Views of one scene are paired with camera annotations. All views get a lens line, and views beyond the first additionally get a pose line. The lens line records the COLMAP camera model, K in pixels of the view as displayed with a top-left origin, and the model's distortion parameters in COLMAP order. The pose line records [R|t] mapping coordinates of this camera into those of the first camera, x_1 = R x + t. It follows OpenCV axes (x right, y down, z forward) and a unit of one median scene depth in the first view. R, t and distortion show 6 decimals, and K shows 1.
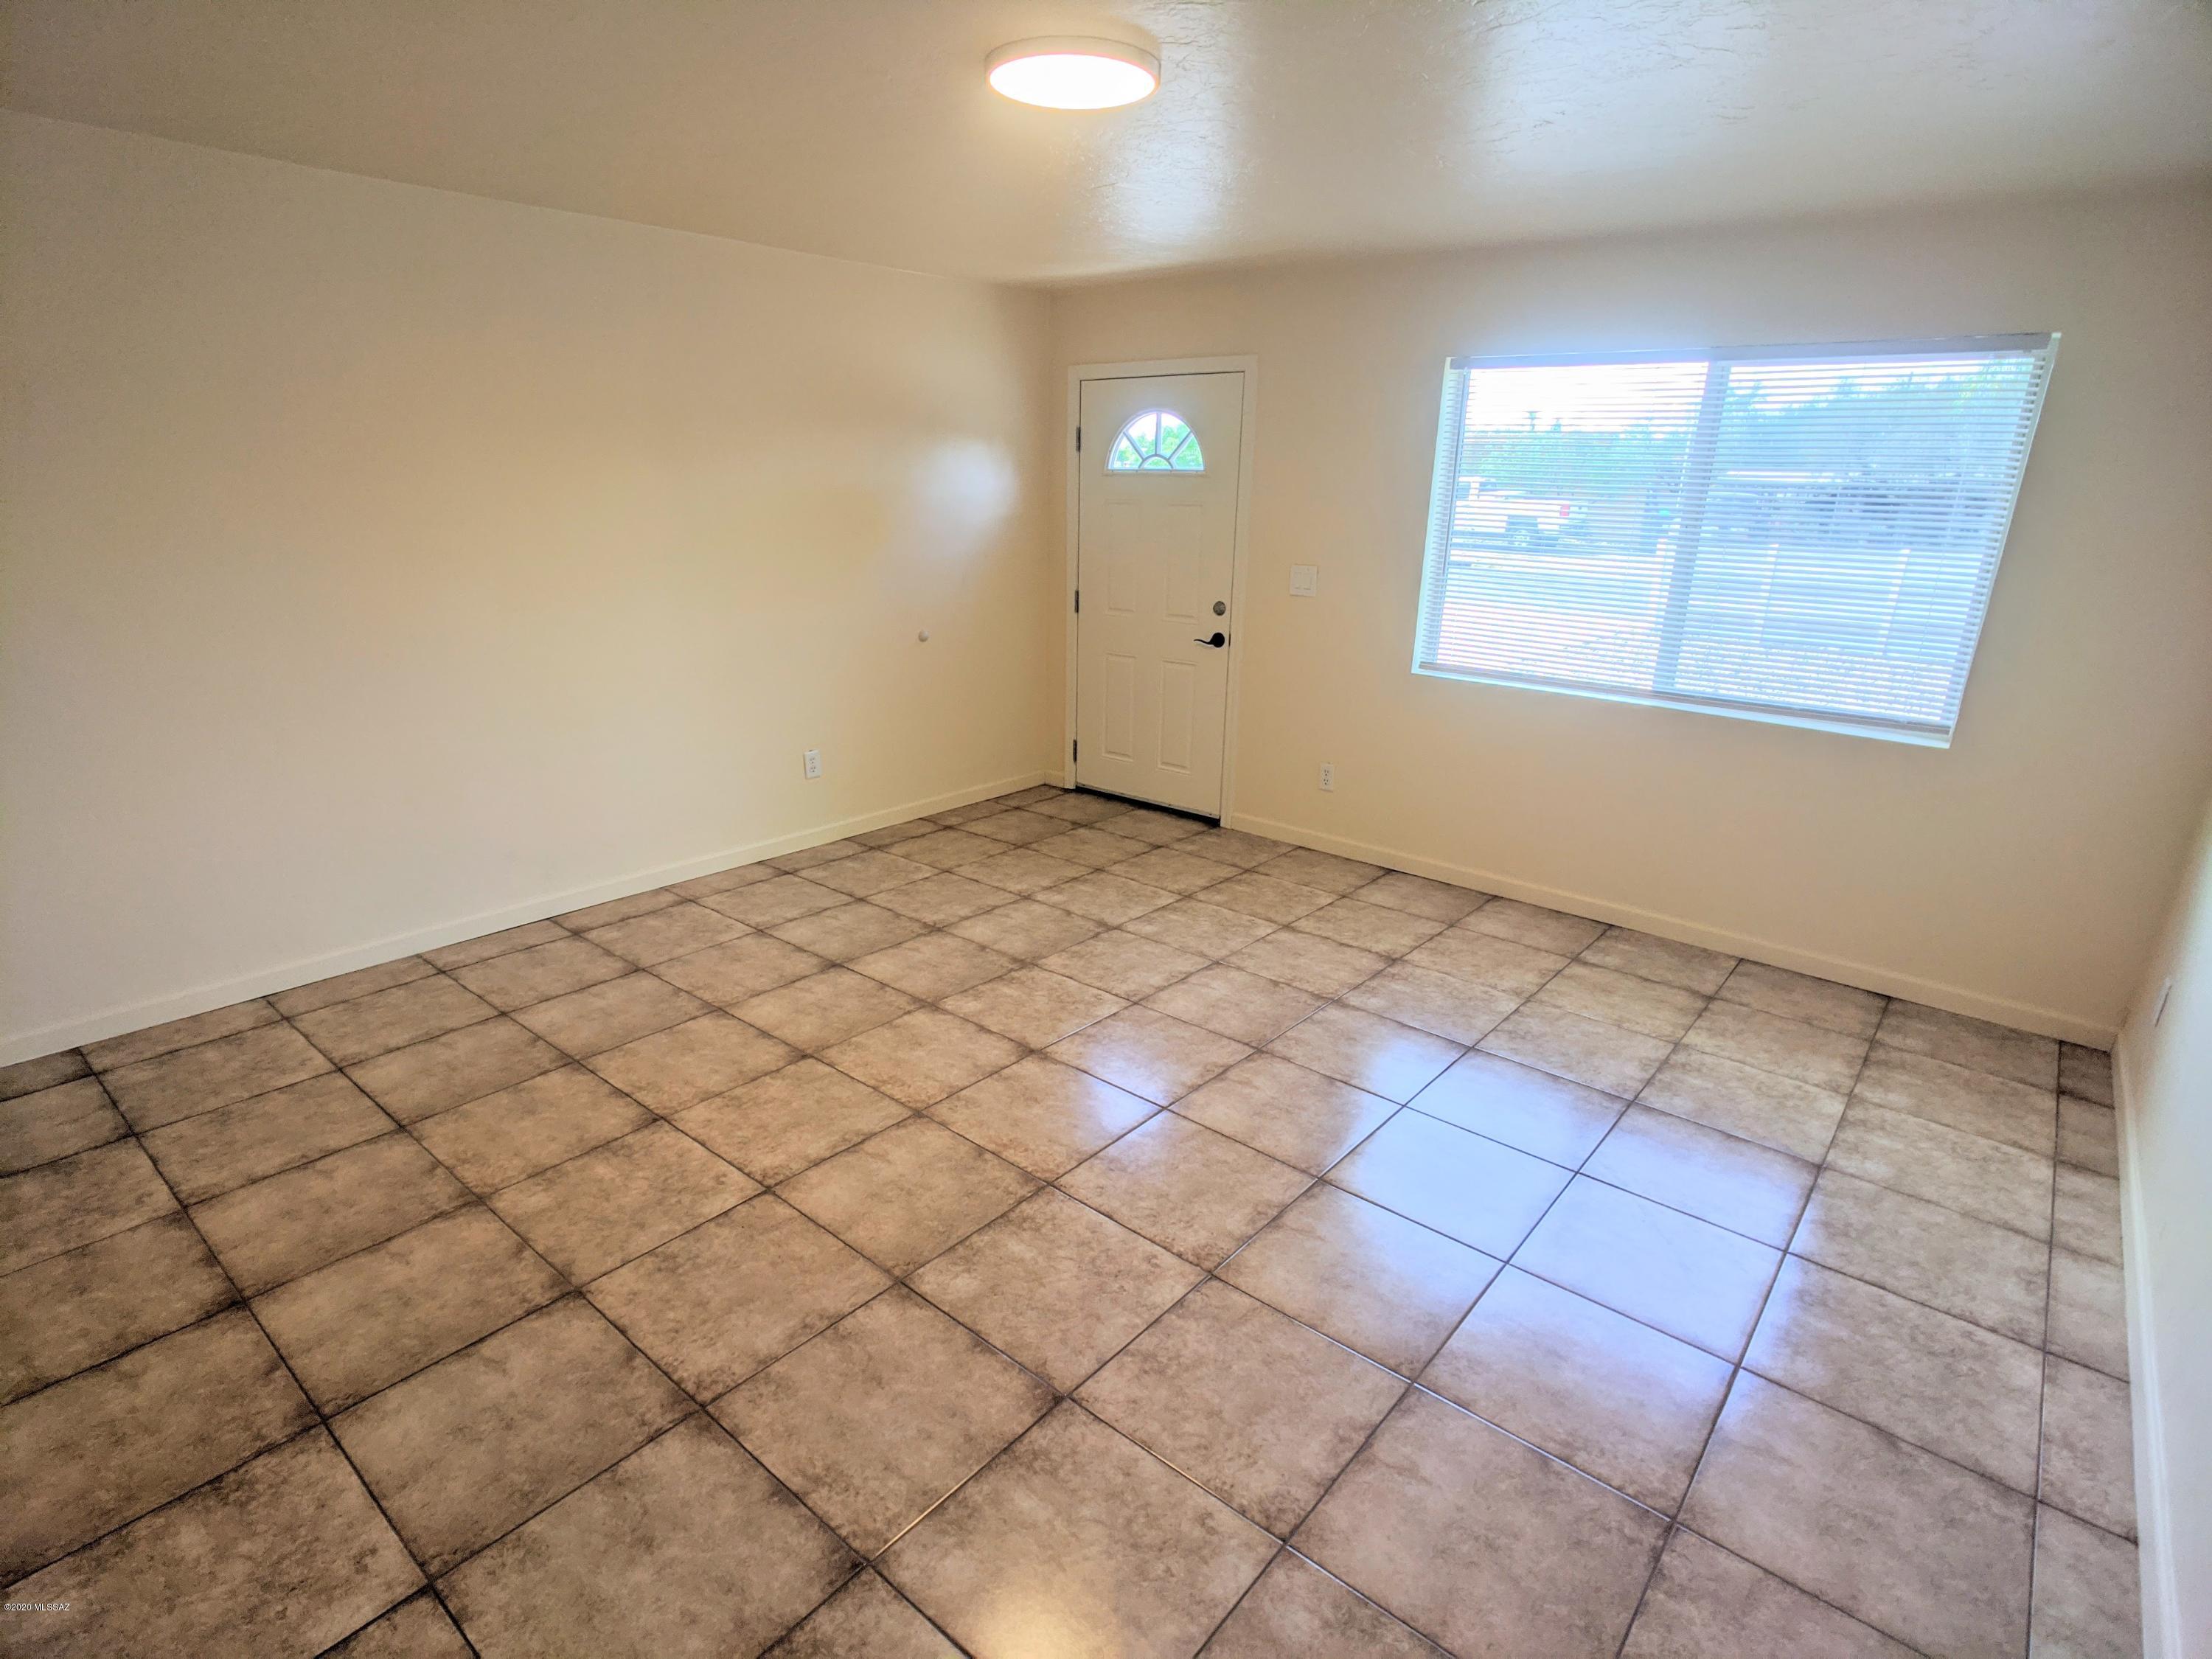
lens RADIAL K [[1141.0, 0, 1119.5], [0, 1141.0, 826.2], [0, 0, 1]] dist [-0.019699, 0.000521]
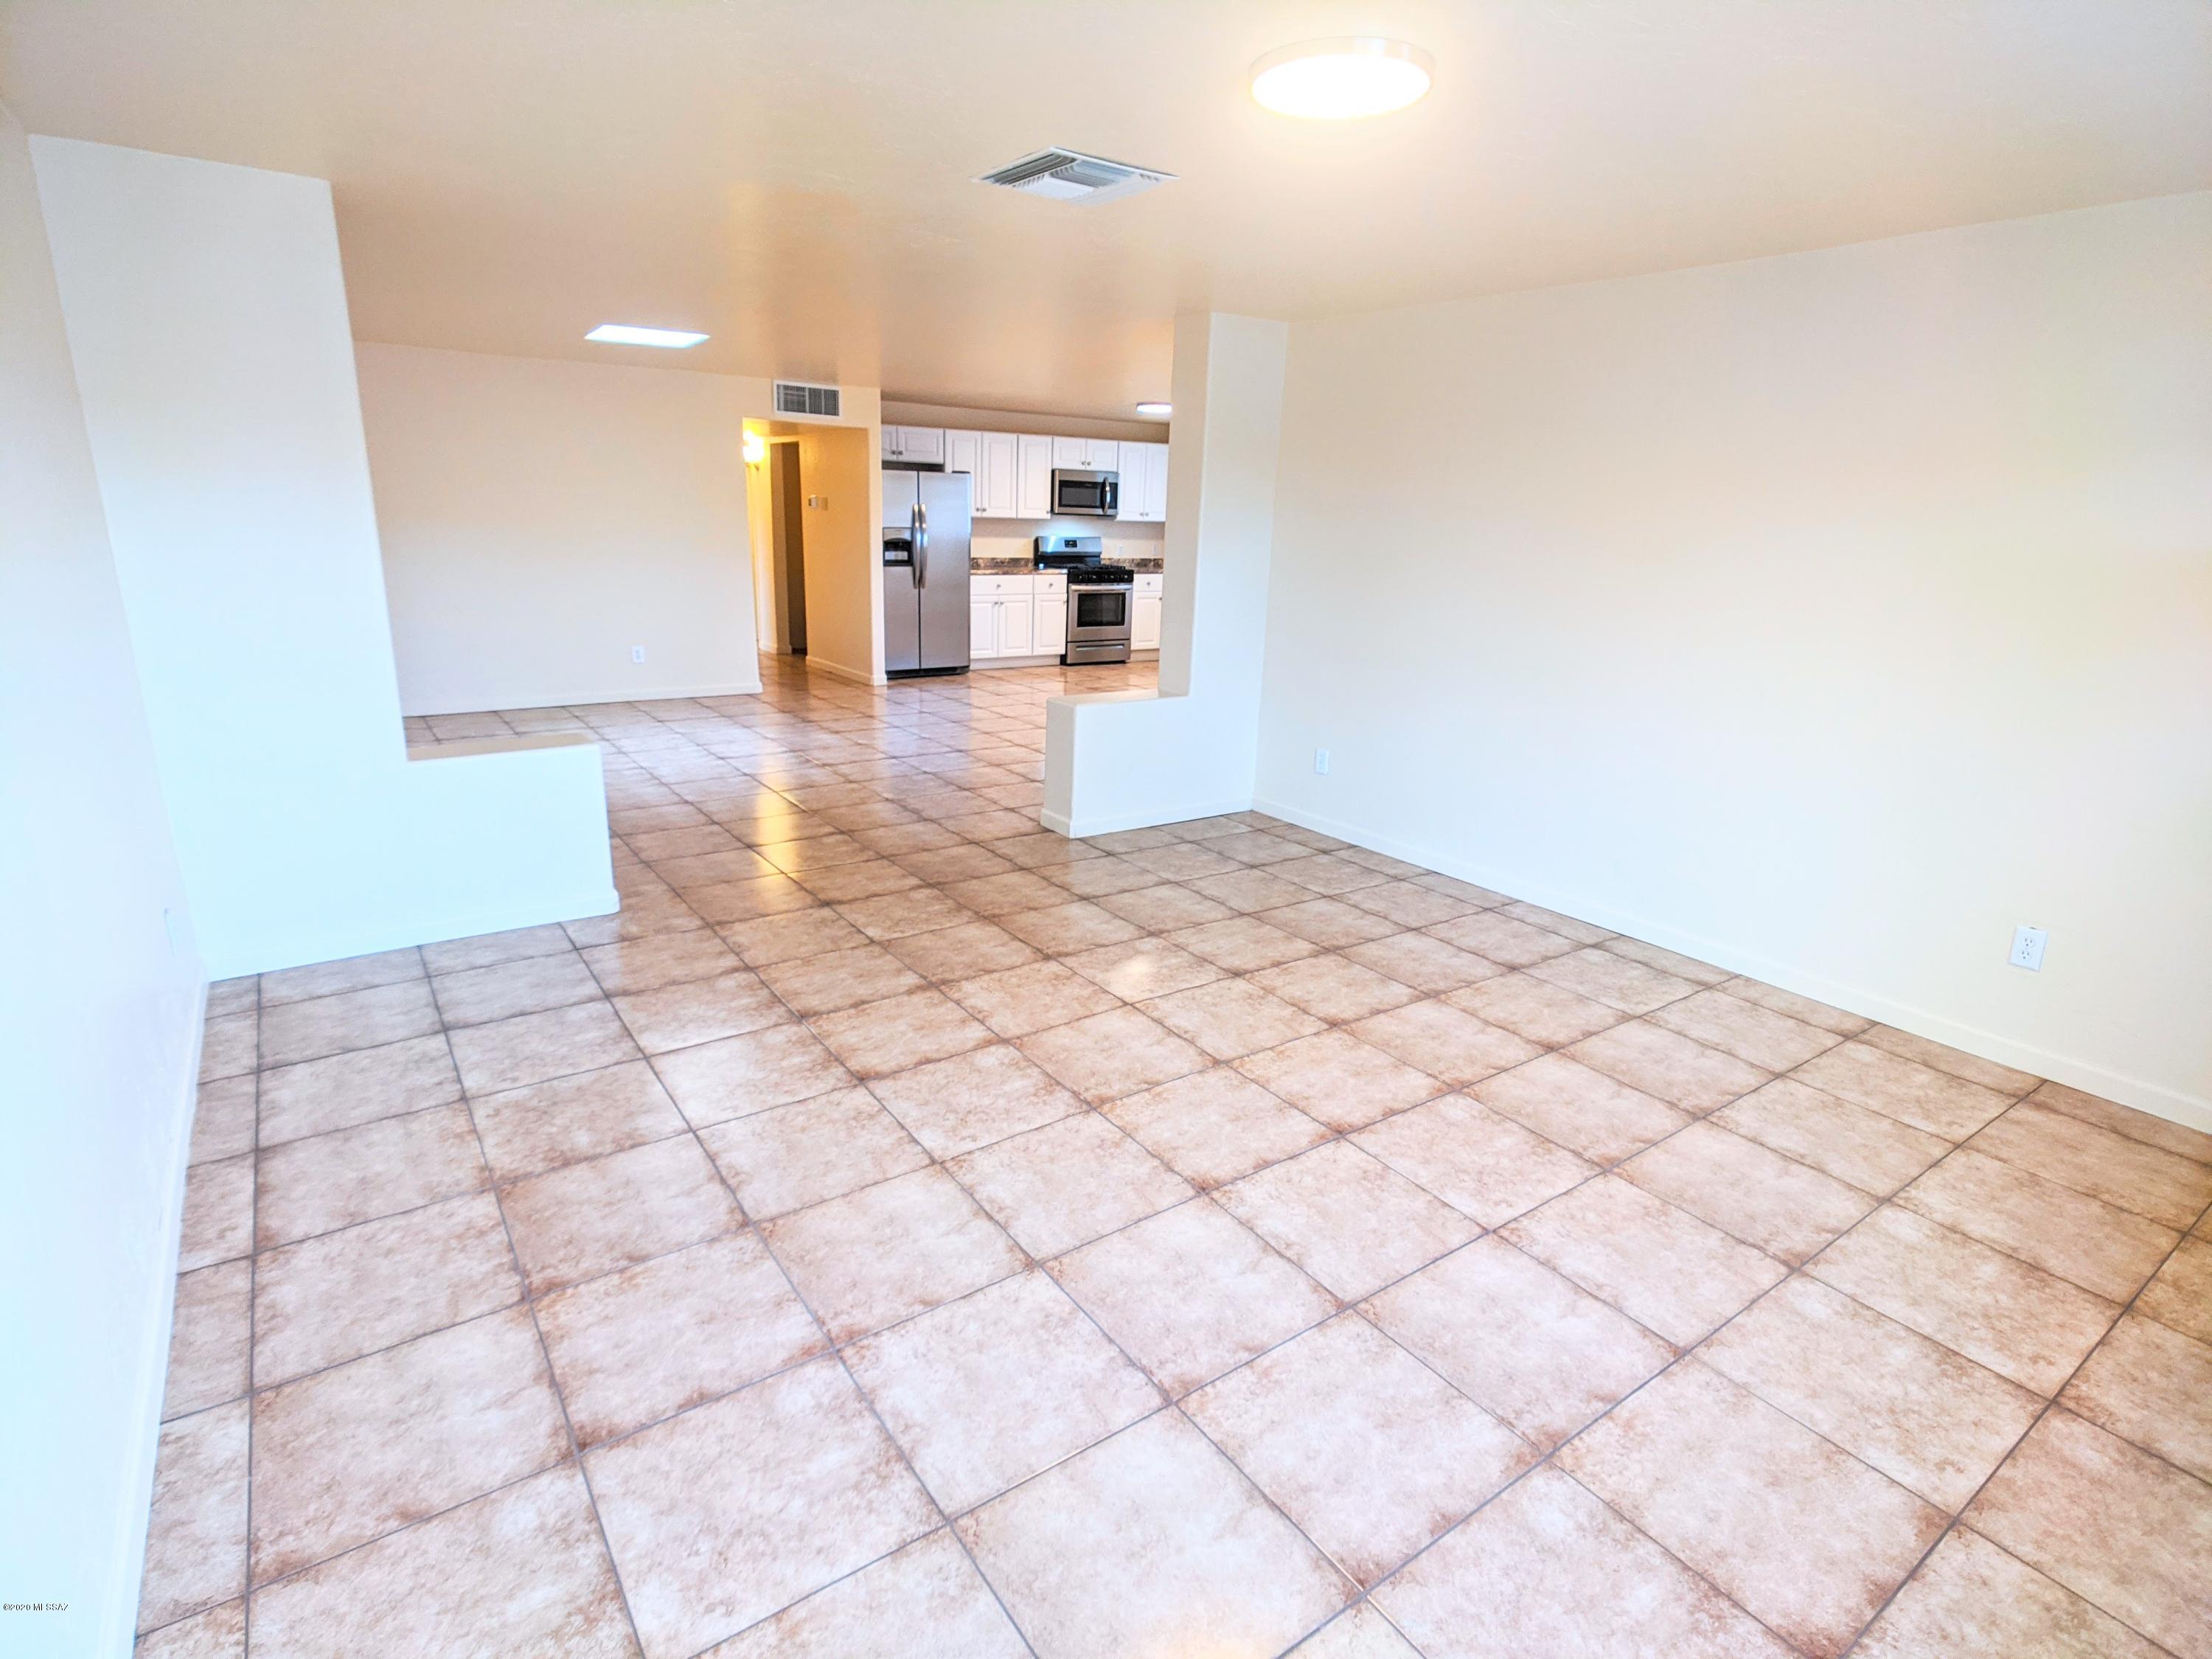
lens RADIAL K [[1141.0, 0, 1119.5], [0, 1141.0, 826.2], [0, 0, 1]] dist [-0.019699, 0.000521]
pose [[-0.257389, 0.237202, -0.936742, 0.734389], [-0.313838, 0.896331, 0.313202, -0.242137], [0.913924, 0.374600, -0.156263, 0.853716]]
